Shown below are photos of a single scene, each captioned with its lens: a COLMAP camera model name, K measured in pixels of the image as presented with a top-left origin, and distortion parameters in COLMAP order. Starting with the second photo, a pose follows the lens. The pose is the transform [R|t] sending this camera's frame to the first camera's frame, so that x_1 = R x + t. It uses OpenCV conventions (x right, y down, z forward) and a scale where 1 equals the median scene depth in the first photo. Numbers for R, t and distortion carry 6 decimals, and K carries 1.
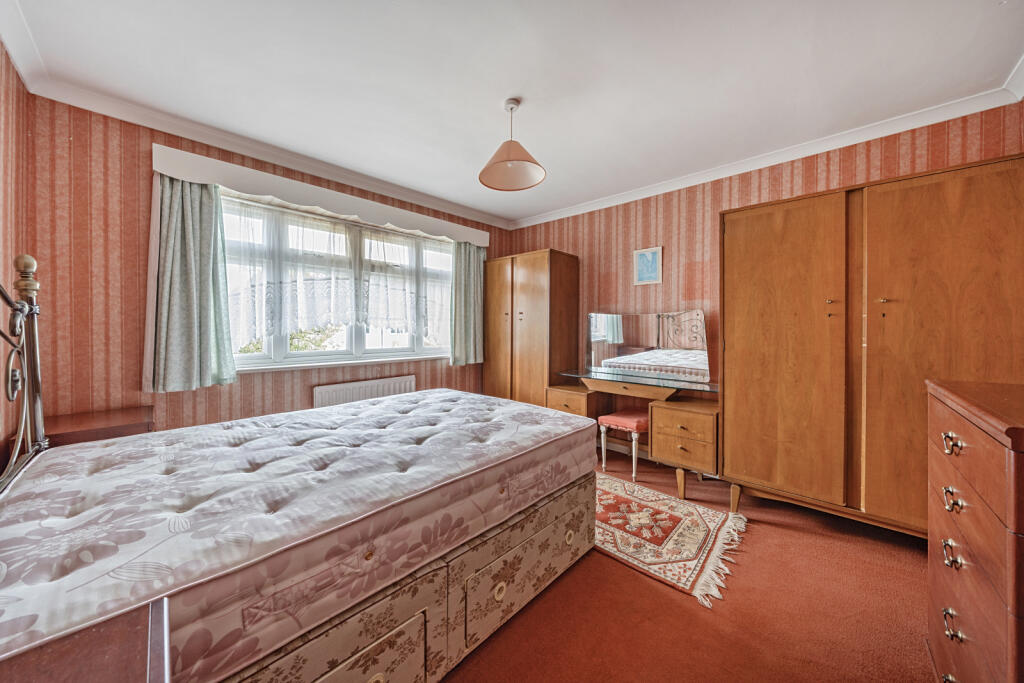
lens RADIAL K [[354.7, 0, 512.0], [0, 354.7, 331.1], [0, 0, 1]] dist [-0.002612, -0.000168]
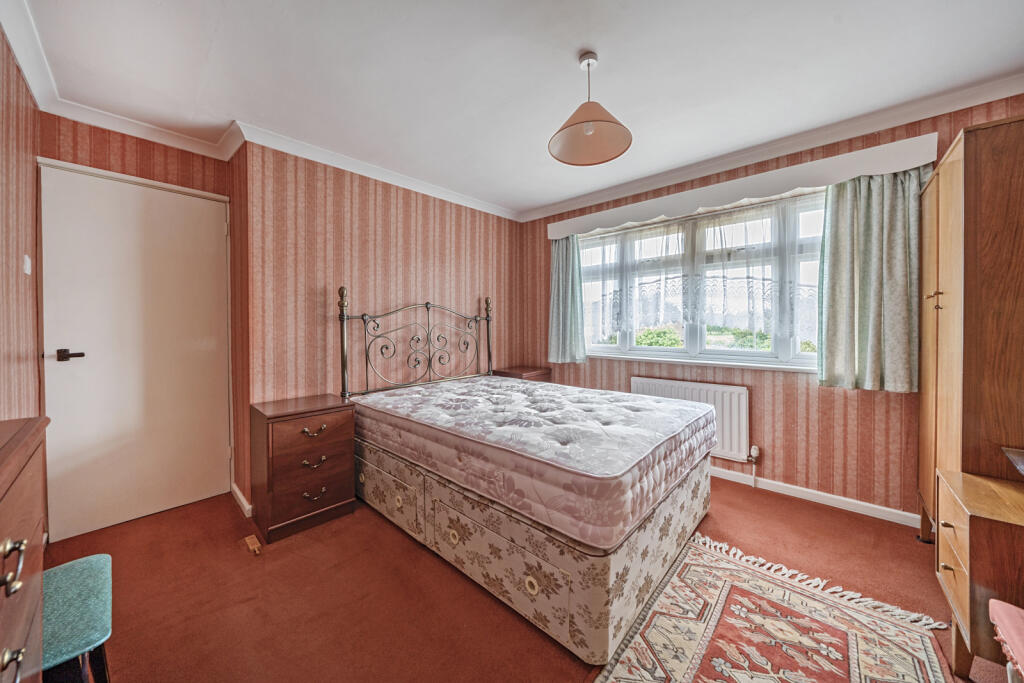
lens RADIAL K [[354.7, 0, 511.1], [0, 354.7, 327.6], [0, 0, 1]] dist [-0.002612, -0.000168]
pose [[0.011229, 0.005216, -0.999923, 0.623575], [-0.010299, 0.999934, 0.005101, -0.005266], [0.999884, 0.010241, 0.011282, 0.607204]]
